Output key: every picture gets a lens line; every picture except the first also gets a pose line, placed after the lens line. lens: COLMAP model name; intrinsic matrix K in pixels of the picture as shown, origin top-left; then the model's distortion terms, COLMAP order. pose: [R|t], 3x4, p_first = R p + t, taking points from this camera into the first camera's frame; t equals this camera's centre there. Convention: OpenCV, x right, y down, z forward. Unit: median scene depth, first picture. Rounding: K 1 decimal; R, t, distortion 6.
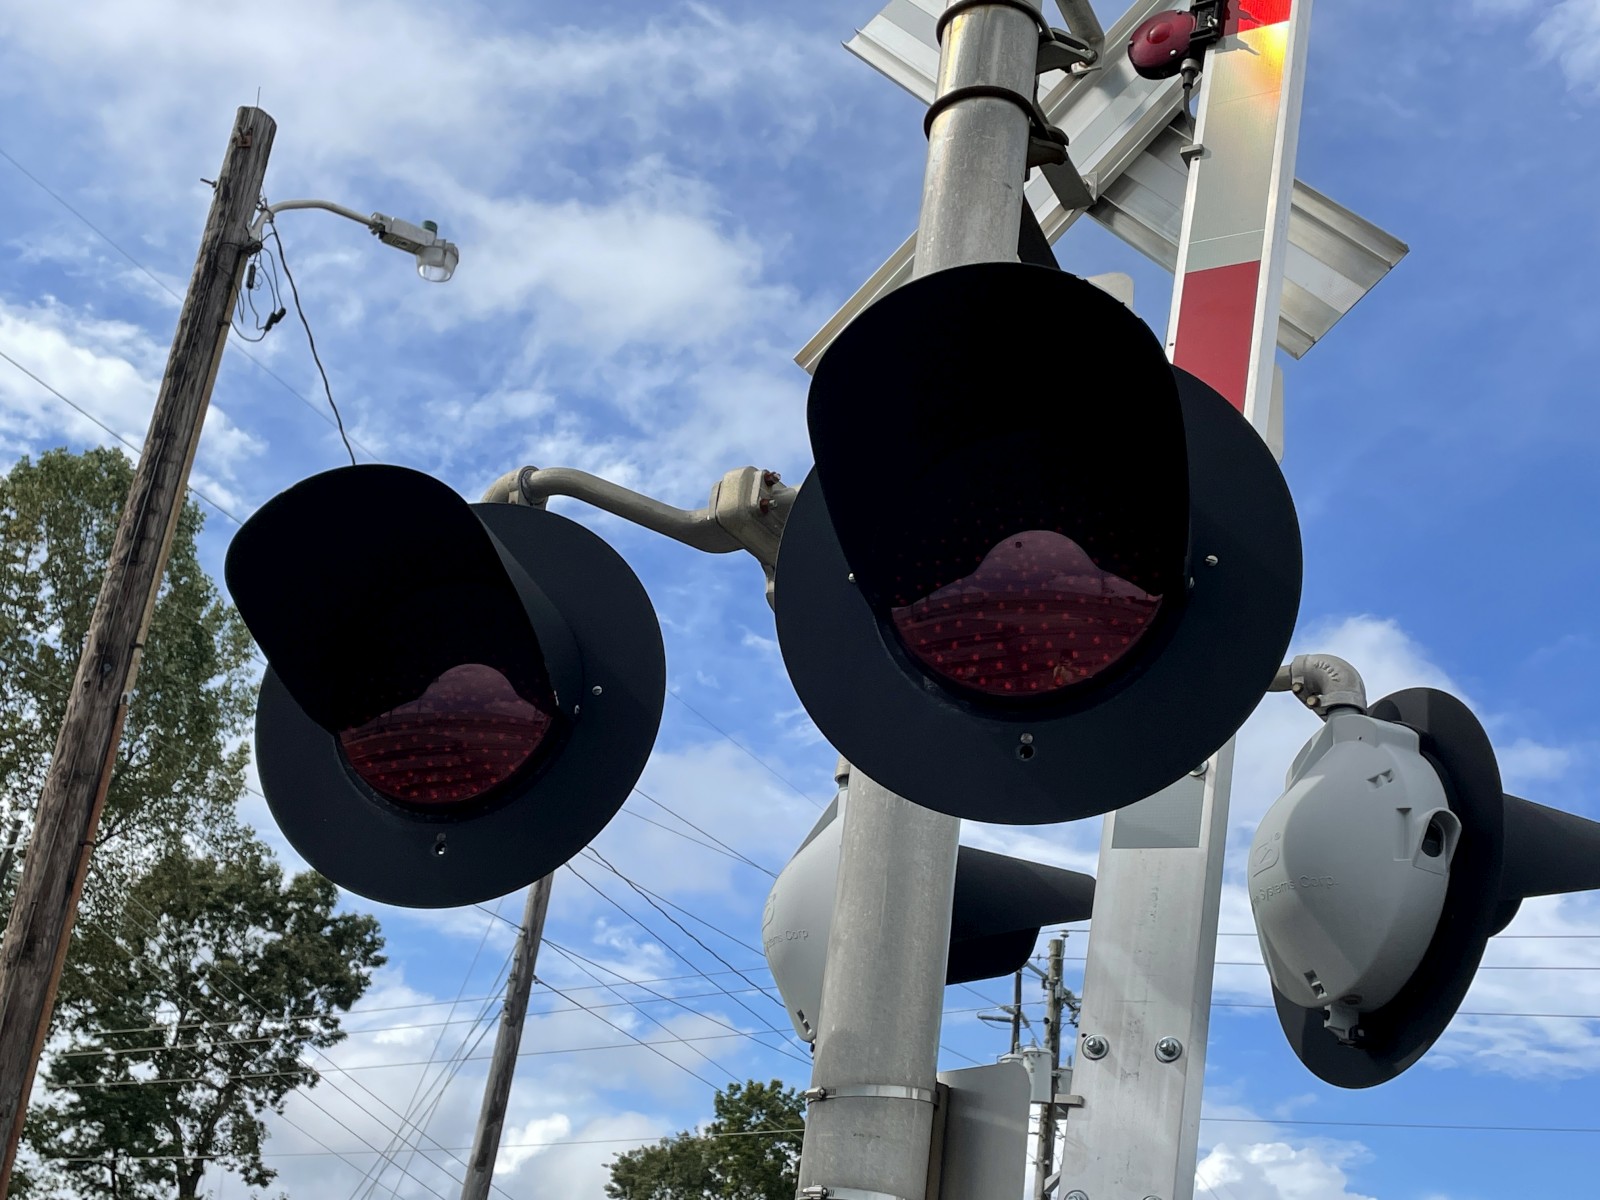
lens RADIAL K [[1962.0, 0, 800.7], [0, 1962.0, 594.8], [0, 0, 1]] dist [0.066381, -0.018863]
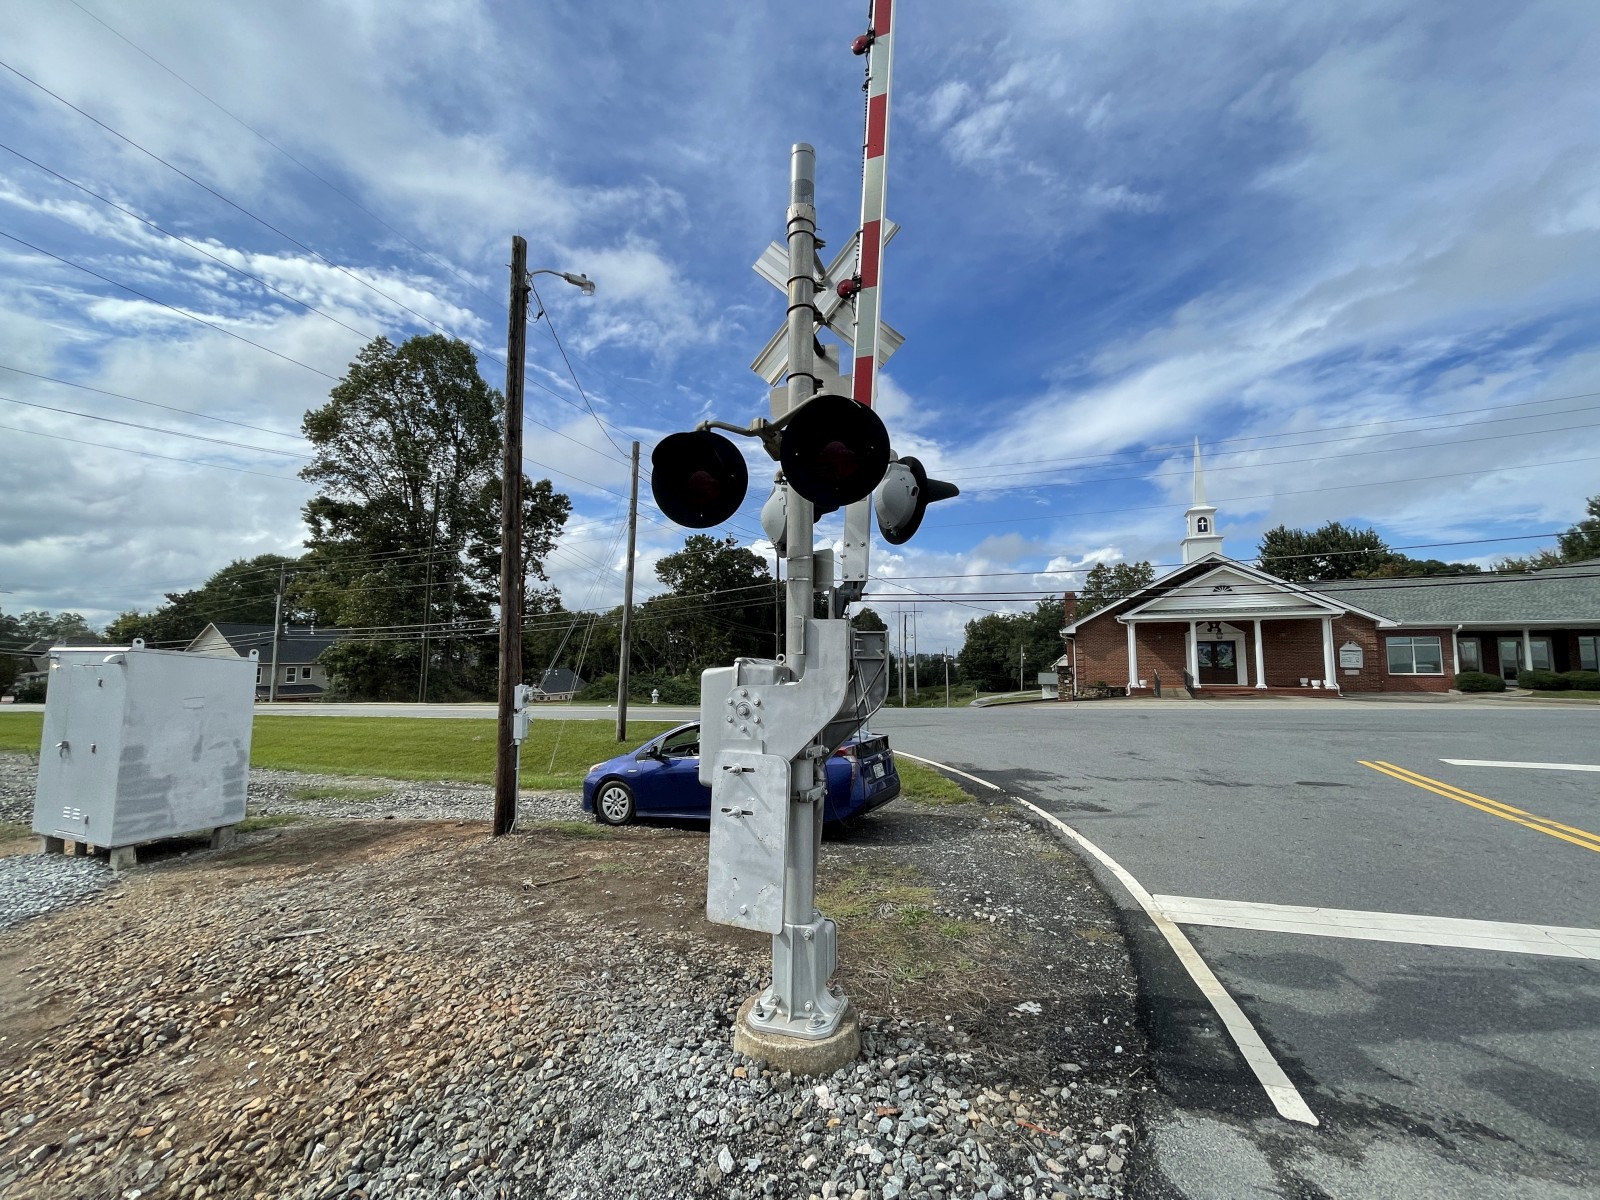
lens RADIAL K [[642.8, 0, 803.9], [0, 642.8, 602.6], [0, 0, 1]] dist [-0.005796, 0.000419]
pose [[0.985314, -0.104717, 0.134873, -0.008726], [0.050922, 0.934137, 0.353262, -0.009919], [-0.162982, -0.341206, 0.925751, -0.024159]]
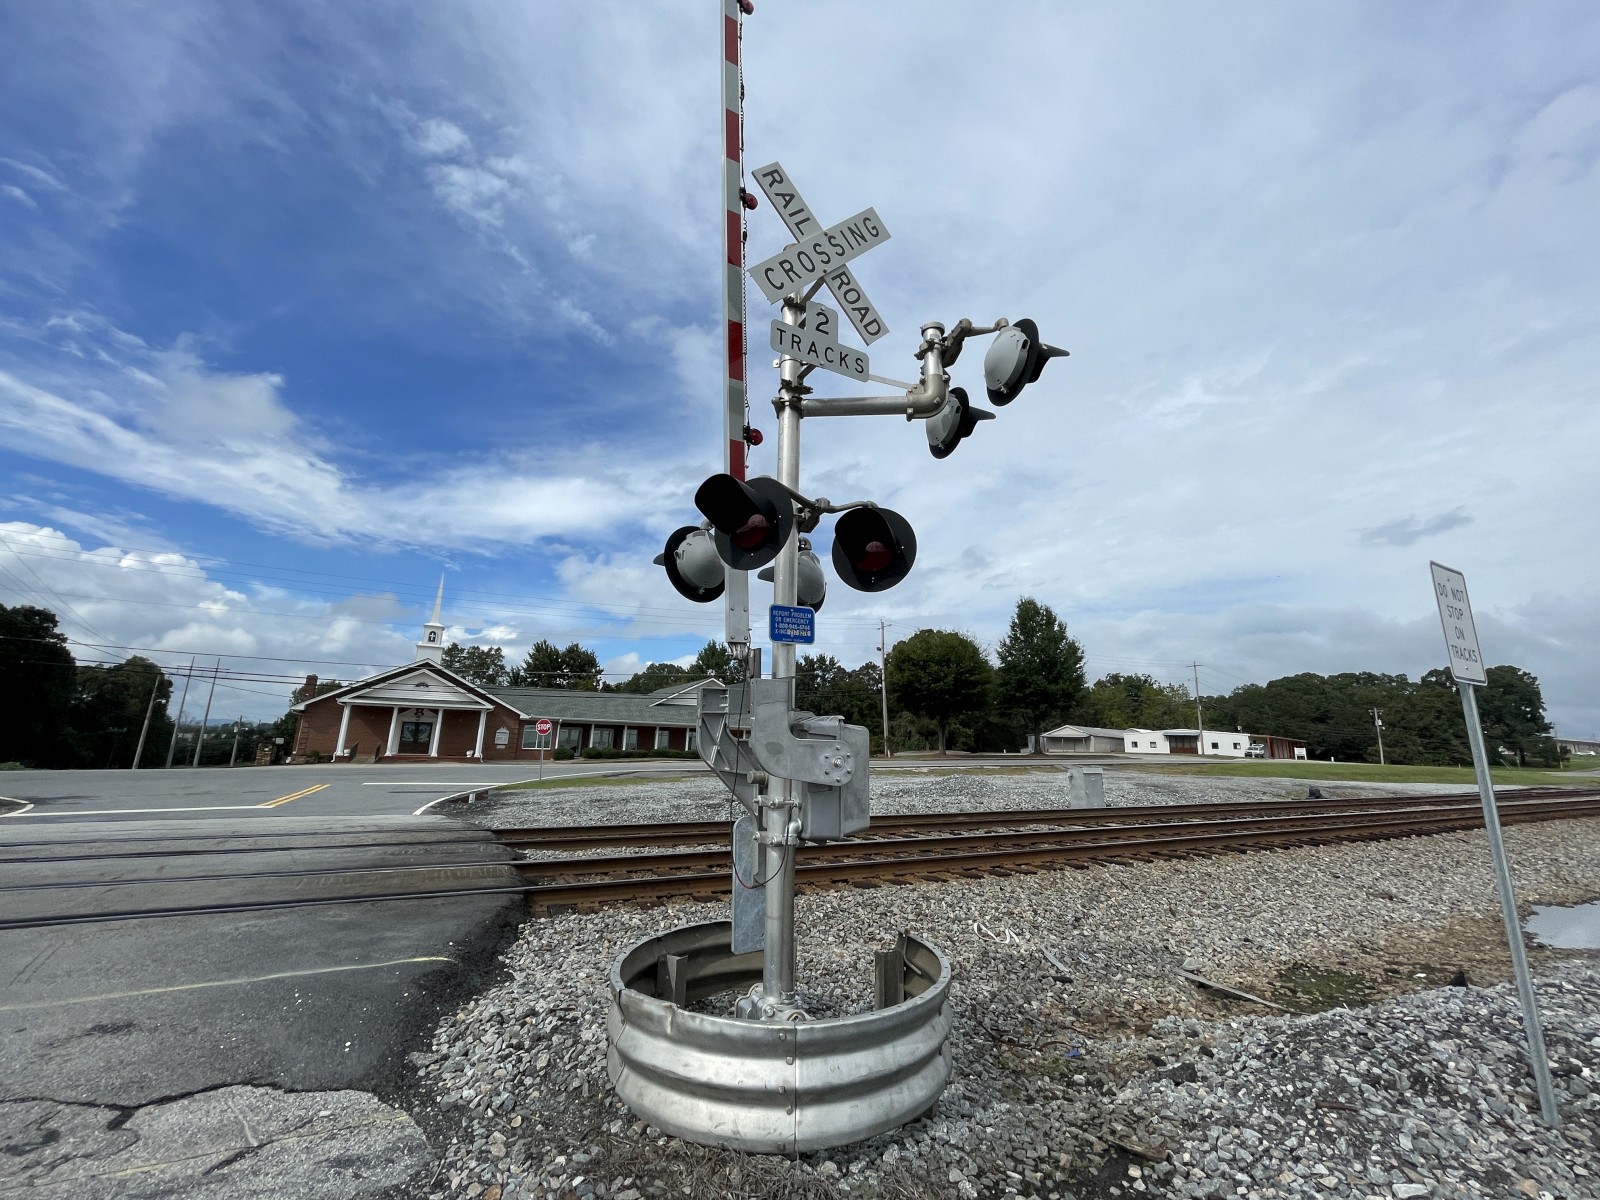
lens RADIAL K [[642.8, 0, 803.9], [0, 642.8, 602.6], [0, 0, 1]] dist [-0.005796, 0.000419]
pose [[0.527083, 0.086432, 0.845407, -0.005670], [-0.329526, 0.937766, 0.109574, -0.112421], [-0.783324, -0.336339, 0.522762, -0.244935]]
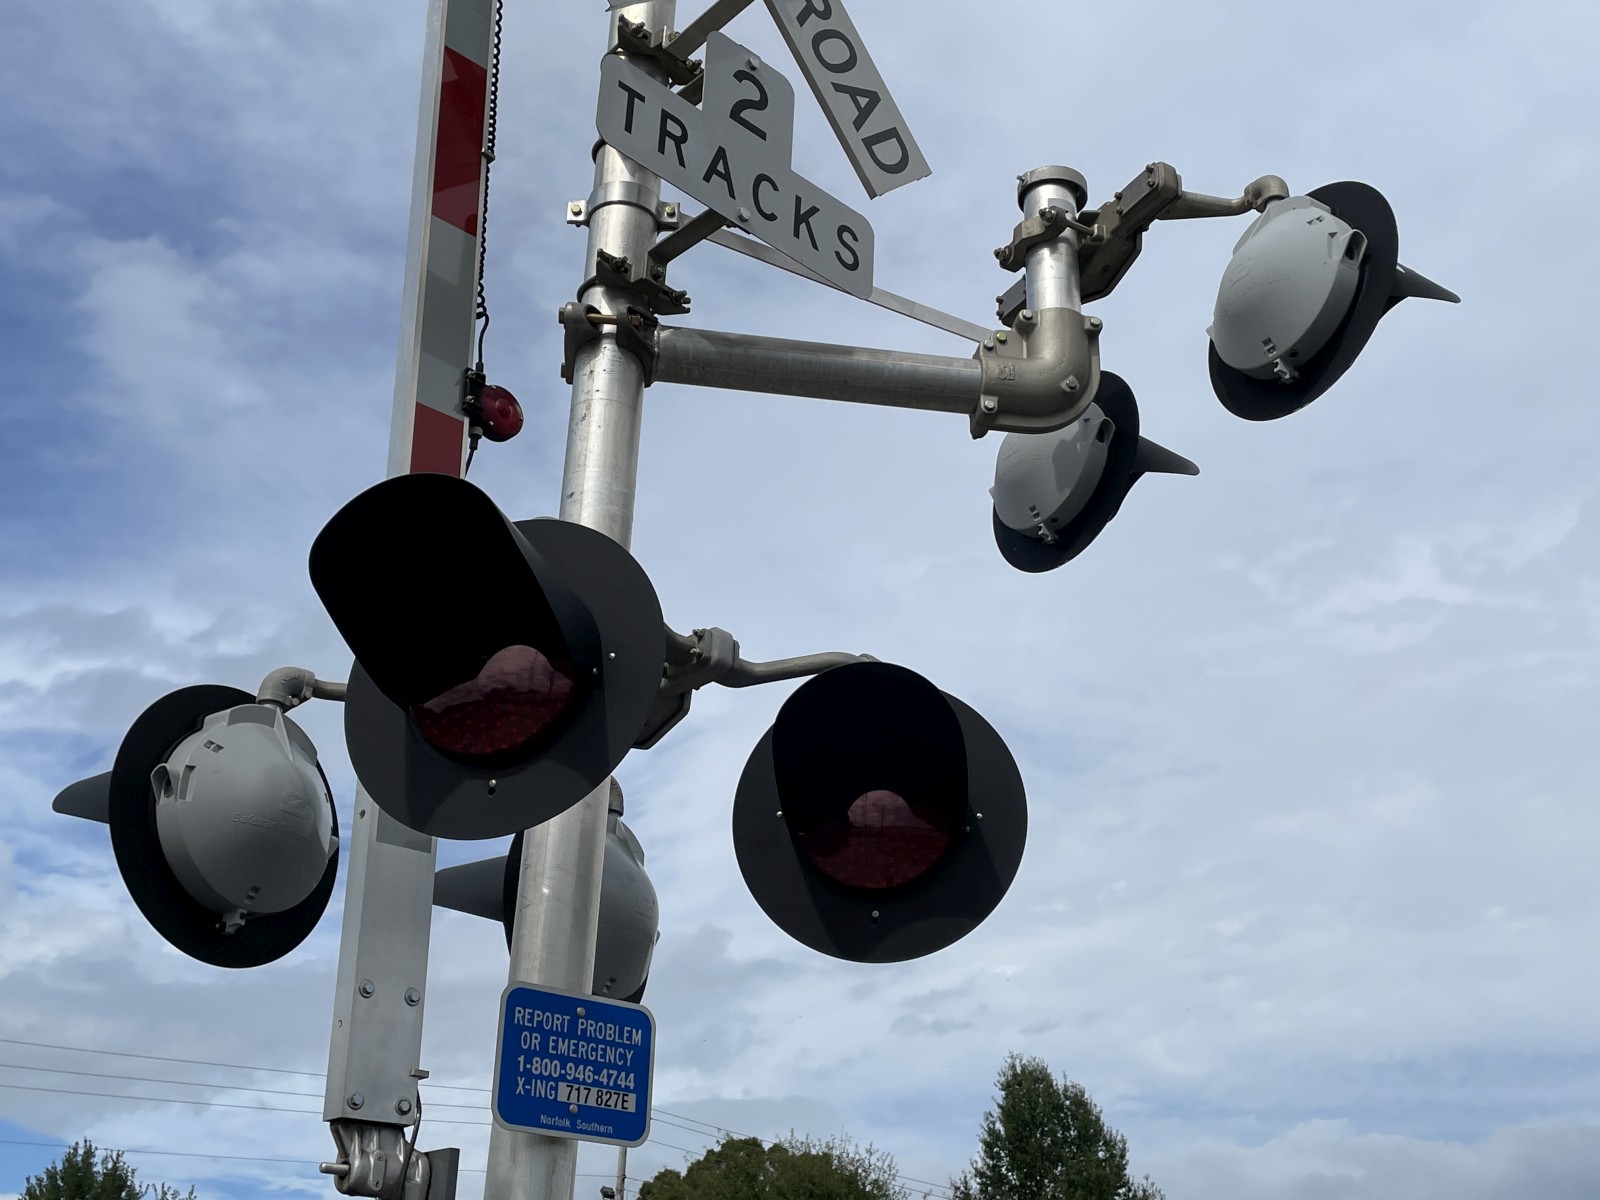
lens RADIAL K [[1778.5, 0, 802.1], [0, 1778.5, 601.7], [0, 0, 1]] dist [0.073342, -0.016377]
pose [[0.322194, 0.338172, 0.884212, 0.005409], [-0.401425, 0.894694, -0.195907, -0.105380], [-0.857350, -0.291825, 0.424016, -0.229675]]
